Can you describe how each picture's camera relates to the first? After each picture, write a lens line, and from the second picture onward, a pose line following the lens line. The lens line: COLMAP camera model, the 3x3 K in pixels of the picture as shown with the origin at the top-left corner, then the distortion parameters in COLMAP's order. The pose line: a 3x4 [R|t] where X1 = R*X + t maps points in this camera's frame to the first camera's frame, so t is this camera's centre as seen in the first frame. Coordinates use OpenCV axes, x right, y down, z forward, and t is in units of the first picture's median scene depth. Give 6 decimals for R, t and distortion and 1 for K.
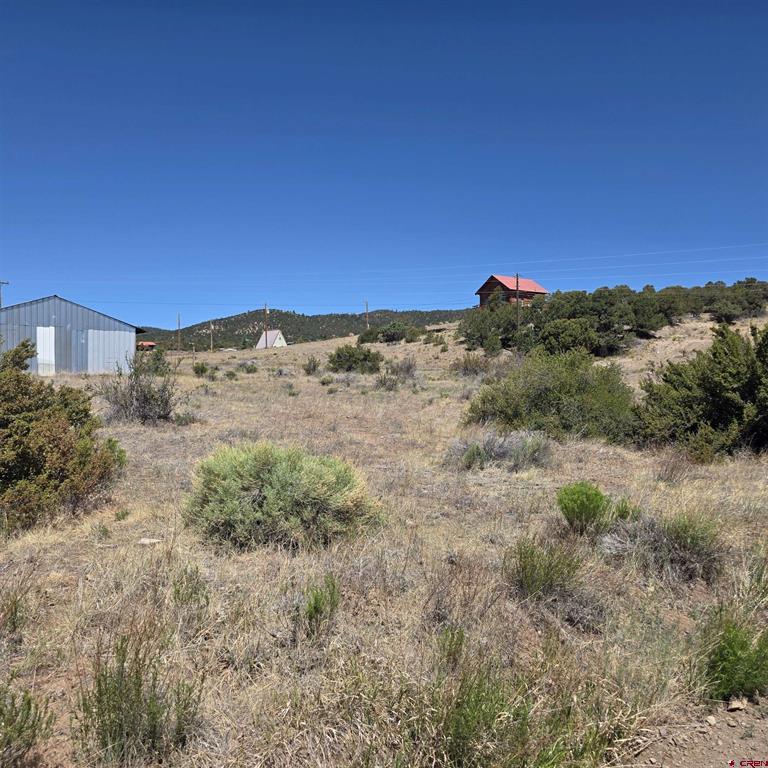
lens RADIAL K [[676.6, 0, 376.0], [0, 676.6, 381.7], [0, 0, 1]] dist [0.081526, -0.096534]
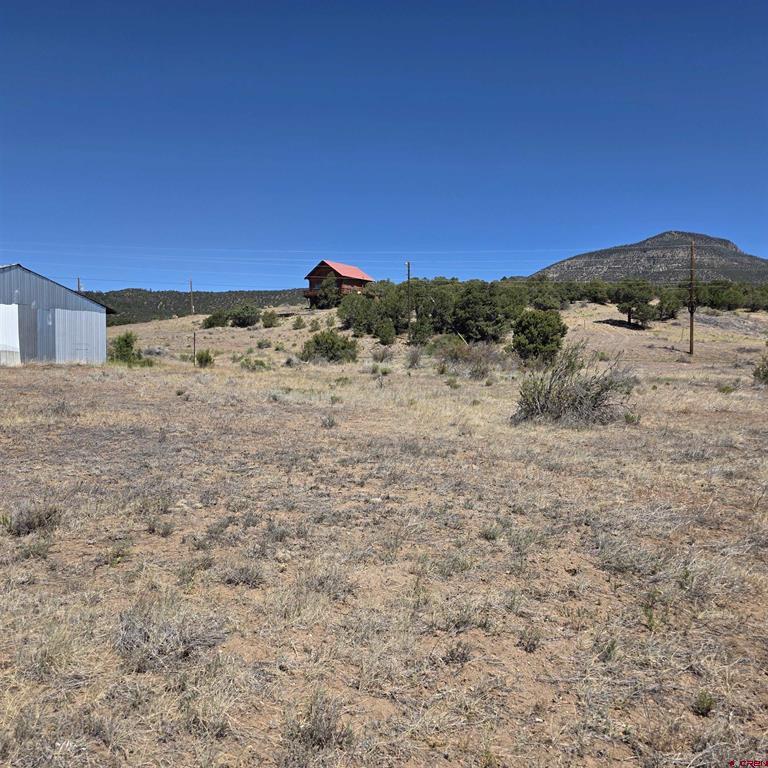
lens RADIAL K [[676.6, 0, 397.5], [0, 676.6, 390.9], [0, 0, 1]] dist [0.081526, -0.096534]
pose [[0.926444, -0.020326, 0.375884, -0.182975], [0.006635, 0.999268, 0.037681, -0.003679], [-0.376375, -0.032416, 0.925900, 0.051036]]
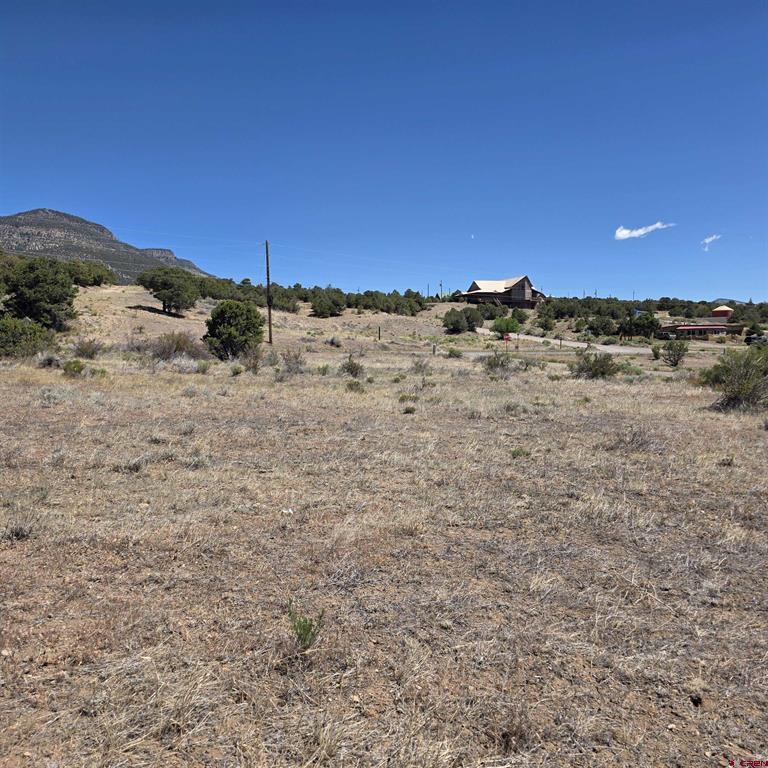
lens RADIAL K [[676.6, 0, 389.0], [0, 676.6, 389.0], [0, 0, 1]] dist [0.081526, -0.096534]
pose [[0.331818, -0.069739, 0.940762, -0.353248], [0.014775, 0.997526, 0.068736, -0.013795], [-0.943228, -0.008908, 0.332027, 0.235990]]
